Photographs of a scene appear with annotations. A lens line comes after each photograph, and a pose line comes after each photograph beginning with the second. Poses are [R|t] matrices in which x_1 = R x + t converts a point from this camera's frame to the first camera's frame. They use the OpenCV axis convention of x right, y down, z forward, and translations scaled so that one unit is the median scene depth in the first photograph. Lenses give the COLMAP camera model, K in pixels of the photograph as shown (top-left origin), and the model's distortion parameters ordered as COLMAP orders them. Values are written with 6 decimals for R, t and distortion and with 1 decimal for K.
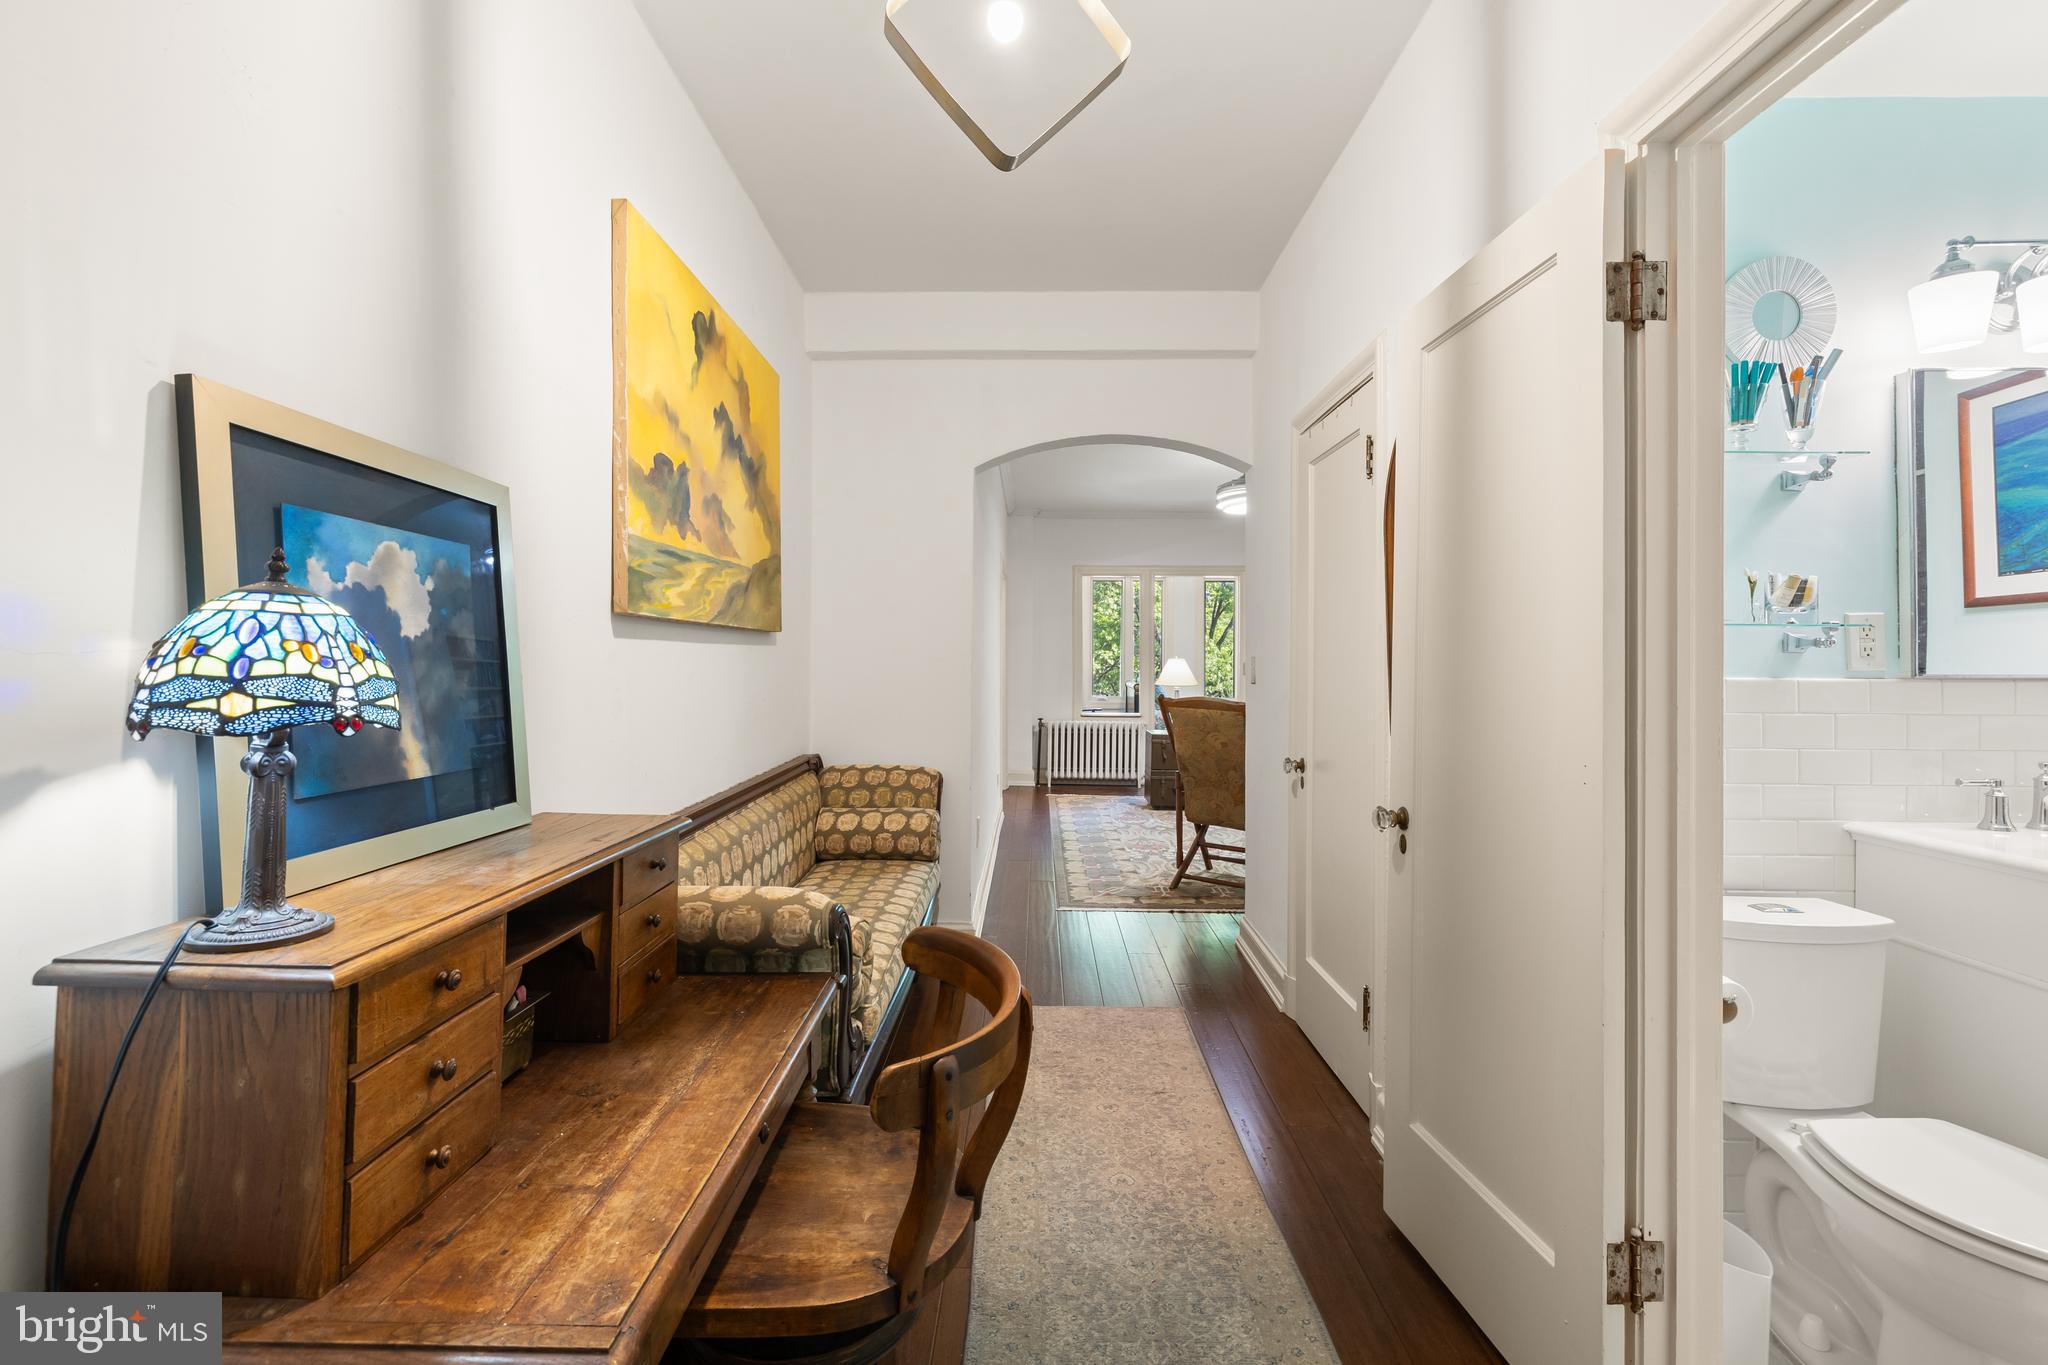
lens RADIAL K [[881.9, 0, 1010.6], [0, 881.9, 670.4], [0, 0, 1]] dist [-0.002472, -0.000580]
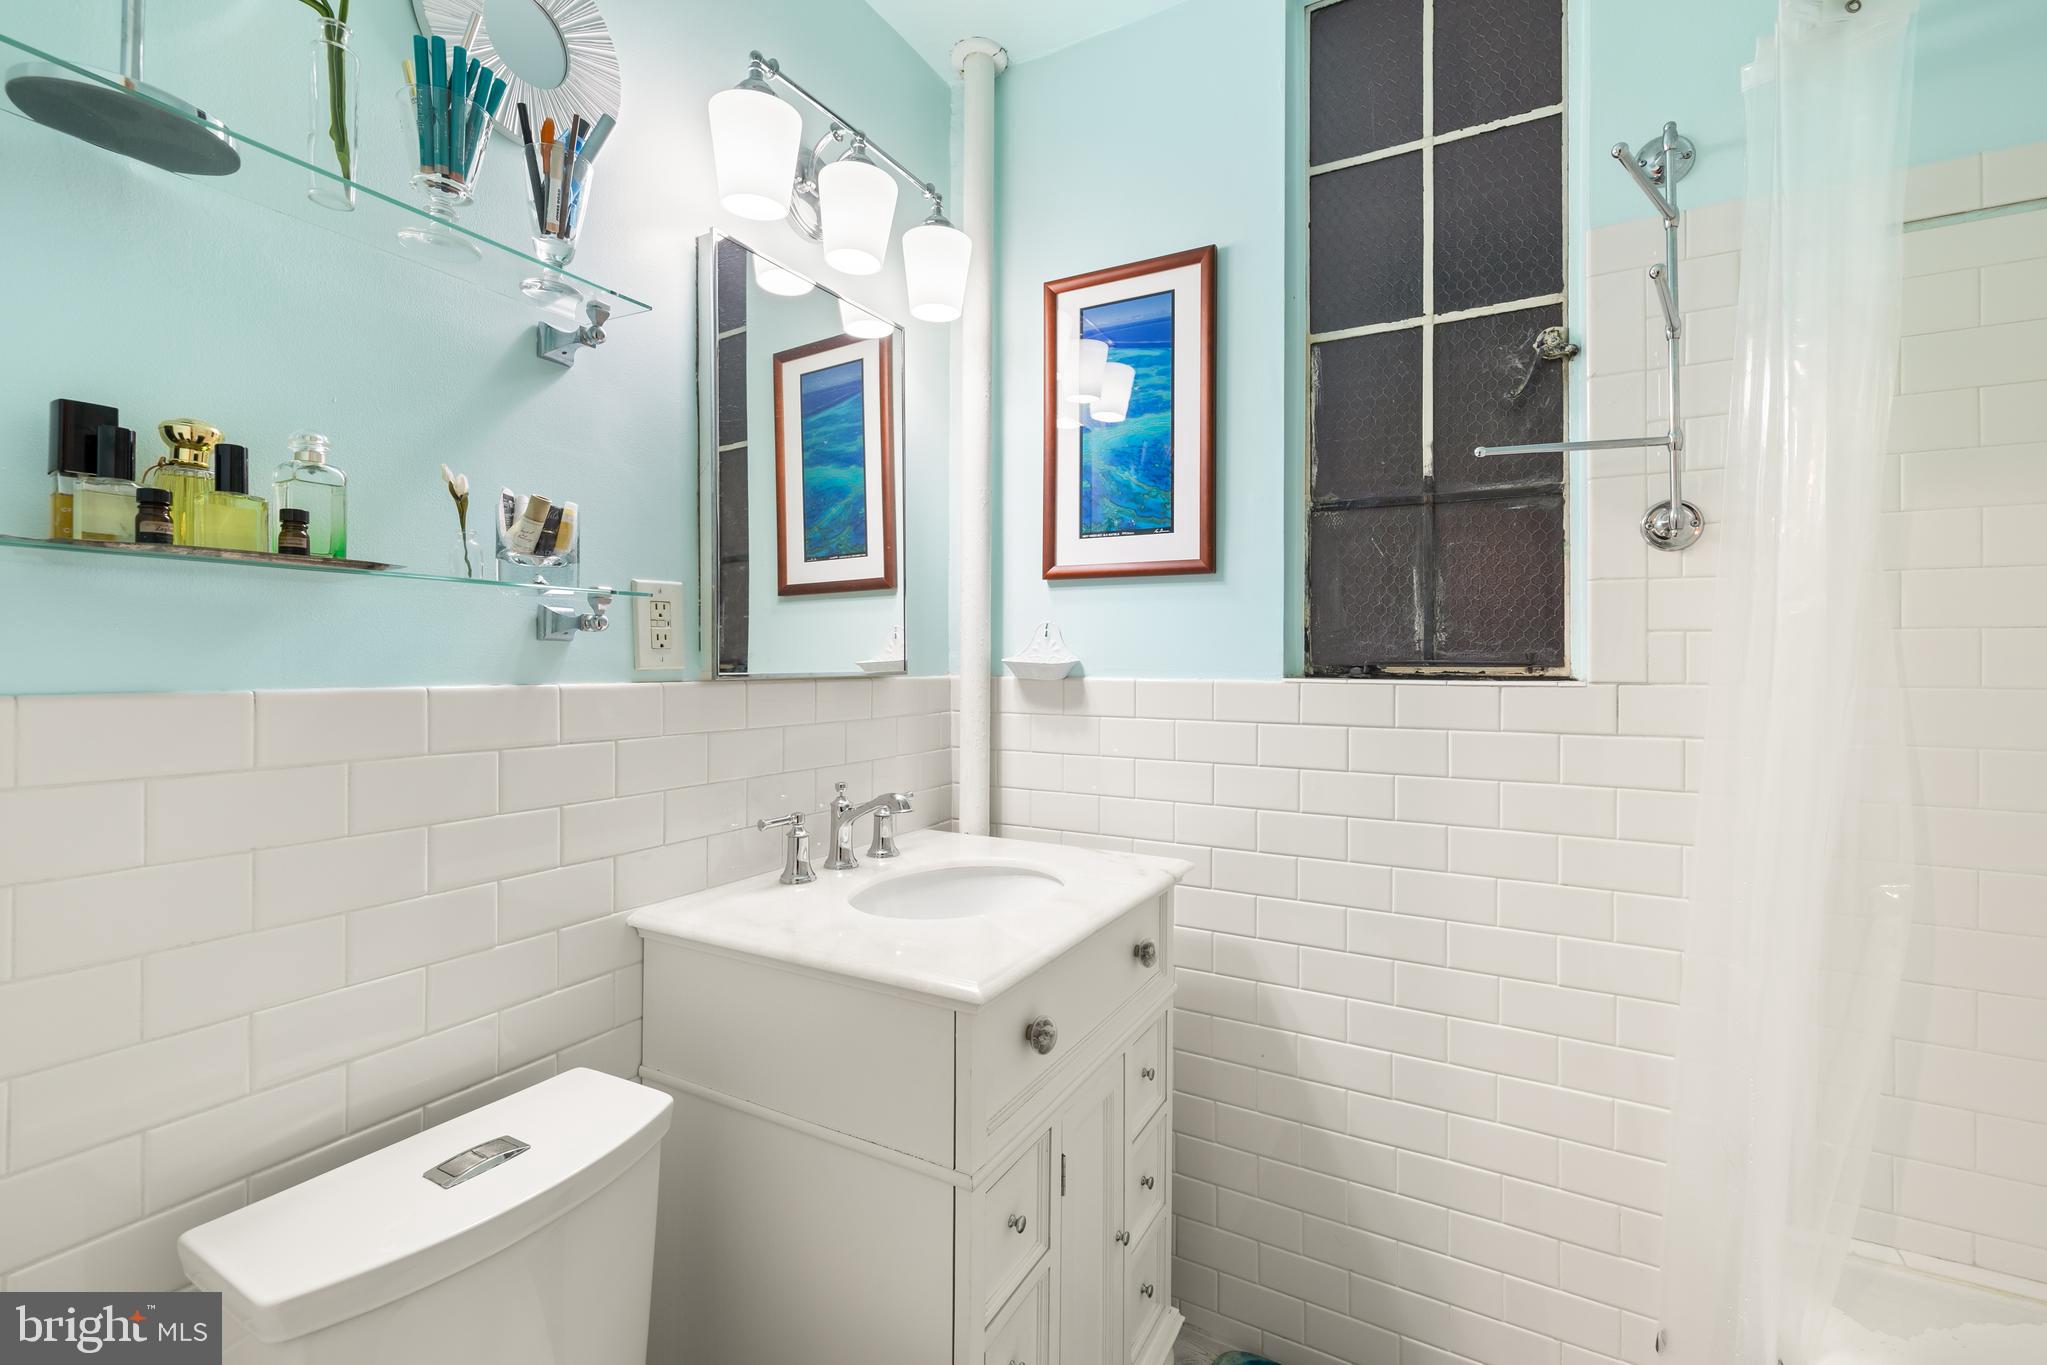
lens RADIAL K [[881.4, 0, 1010.1], [0, 881.4, 670.4], [0, 0, 1]] dist [-0.002472, -0.000580]
pose [[0.484807, -0.006911, 0.874594, 0.544015], [-0.002448, 0.999954, 0.009258, -0.006289], [-0.874618, -0.006630, 0.484768, 0.471093]]
